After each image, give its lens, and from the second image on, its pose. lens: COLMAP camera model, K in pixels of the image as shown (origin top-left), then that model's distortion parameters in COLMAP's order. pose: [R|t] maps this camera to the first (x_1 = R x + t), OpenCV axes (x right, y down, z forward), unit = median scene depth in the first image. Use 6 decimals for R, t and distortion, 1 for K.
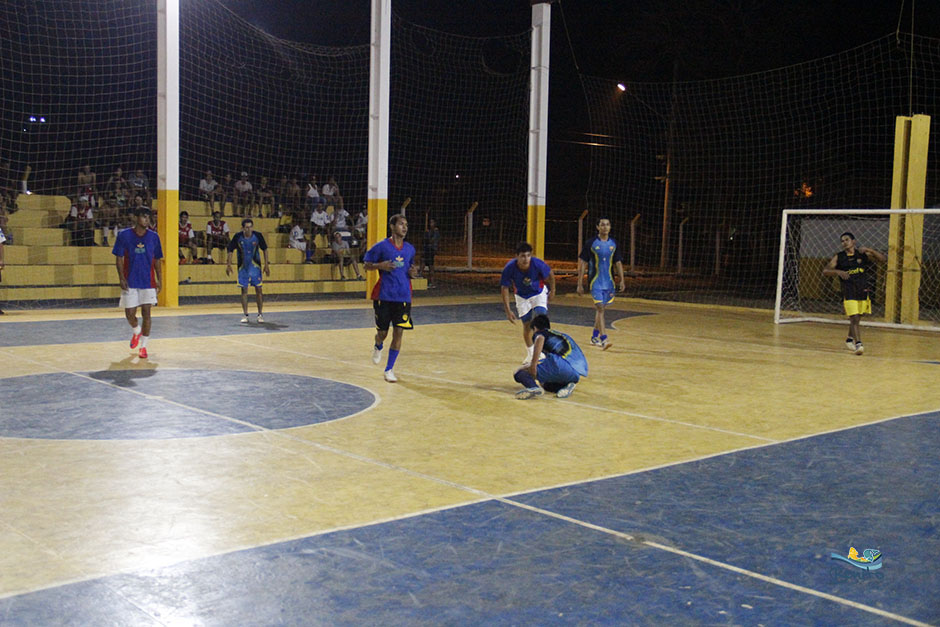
lens RADIAL K [[1085.0, 0, 462.6], [0, 1085.0, 307.3], [0, 0, 1]] dist [0.061879, 0.000000]
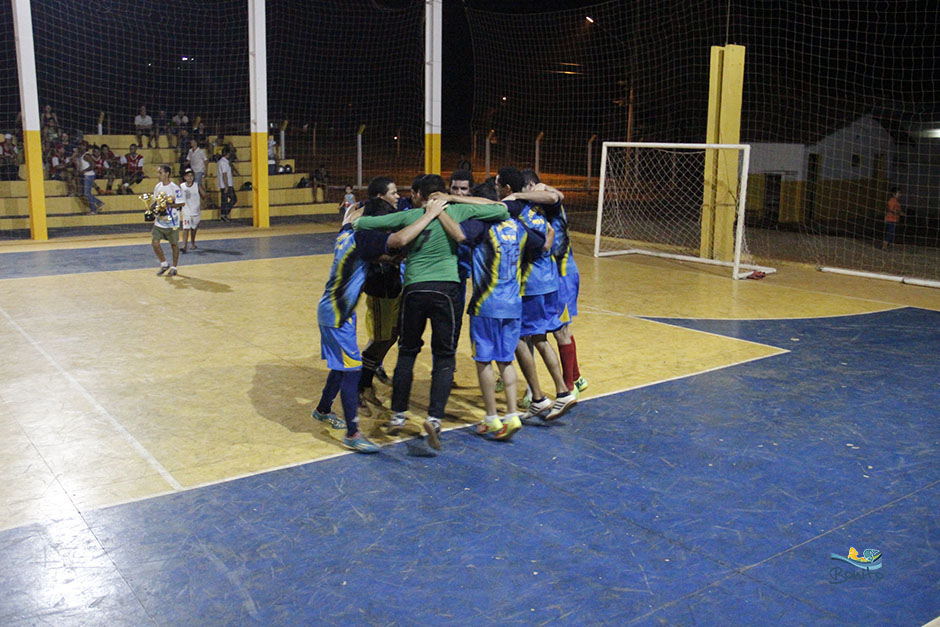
lens RADIAL K [[880.9, 0, 455.7], [0, 880.9, 302.5], [0, 0, 1]] dist [-0.038895, 0.000000]
pose [[0.995230, 0.007073, -0.097296, 0.197768], [0.003559, 0.994072, 0.108662, -0.026751], [0.097488, -0.108490, 0.989306, 0.150603]]
